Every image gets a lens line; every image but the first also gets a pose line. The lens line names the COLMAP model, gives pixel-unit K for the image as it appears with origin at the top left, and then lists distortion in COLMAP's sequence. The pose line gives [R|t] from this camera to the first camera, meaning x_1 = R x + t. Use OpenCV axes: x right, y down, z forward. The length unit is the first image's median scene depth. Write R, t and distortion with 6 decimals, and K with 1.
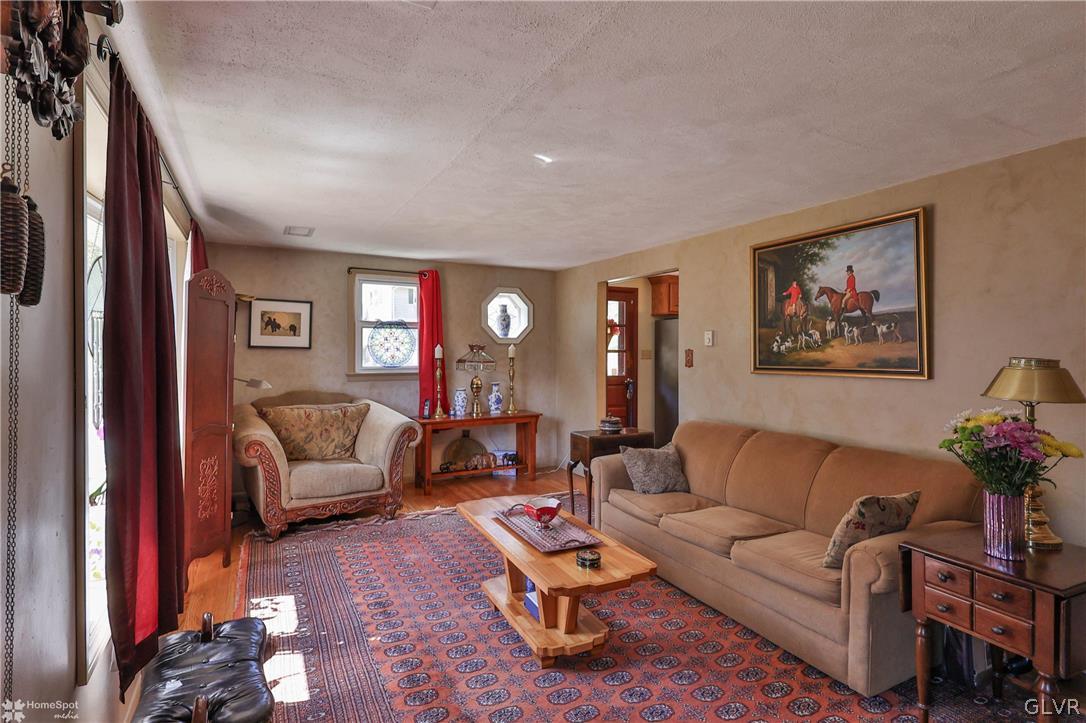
lens RADIAL K [[544.5, 0, 543.3], [0, 544.5, 355.6], [0, 0, 1]] dist [0.000782, 0.000249]
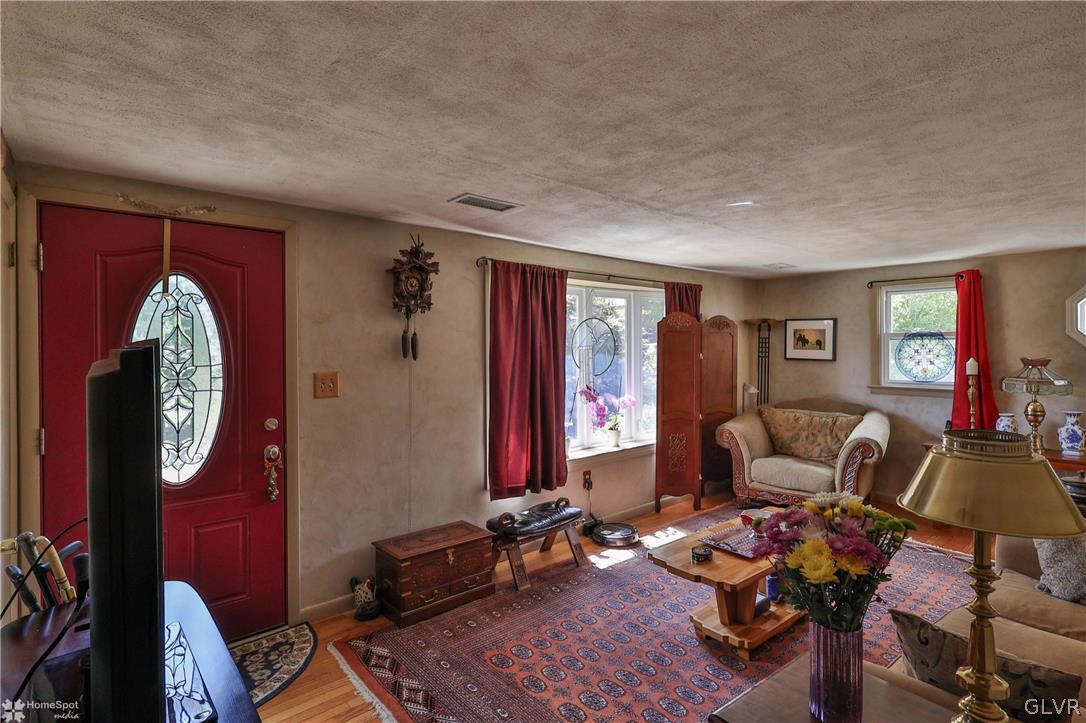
lens RADIAL K [[557.6, 0, 546.3], [0, 557.6, 351.8], [0, 0, 1]] dist [-0.001093, 0.000307]
pose [[0.208273, 0.004069, -0.978062, 0.578460], [-0.007194, 0.999971, 0.002628, -0.031311], [0.978044, 0.006489, 0.208296, 0.203529]]
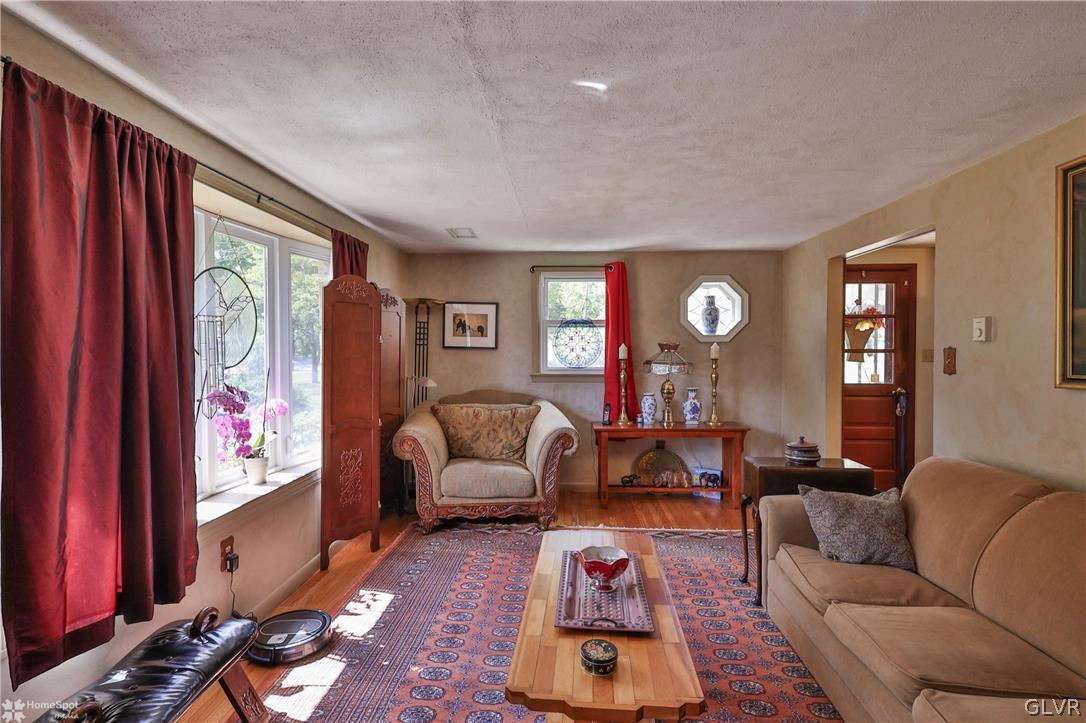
lens RADIAL K [[536.9, 0, 543.0], [0, 536.9, 361.5], [0, 0, 1]] dist [-0.000400, 0.000524]
pose [[0.853747, 0.007841, -0.520629, 0.178935], [-0.003040, 0.999945, 0.010074, 0.000674], [0.520679, -0.007018, 0.853724, 0.193583]]
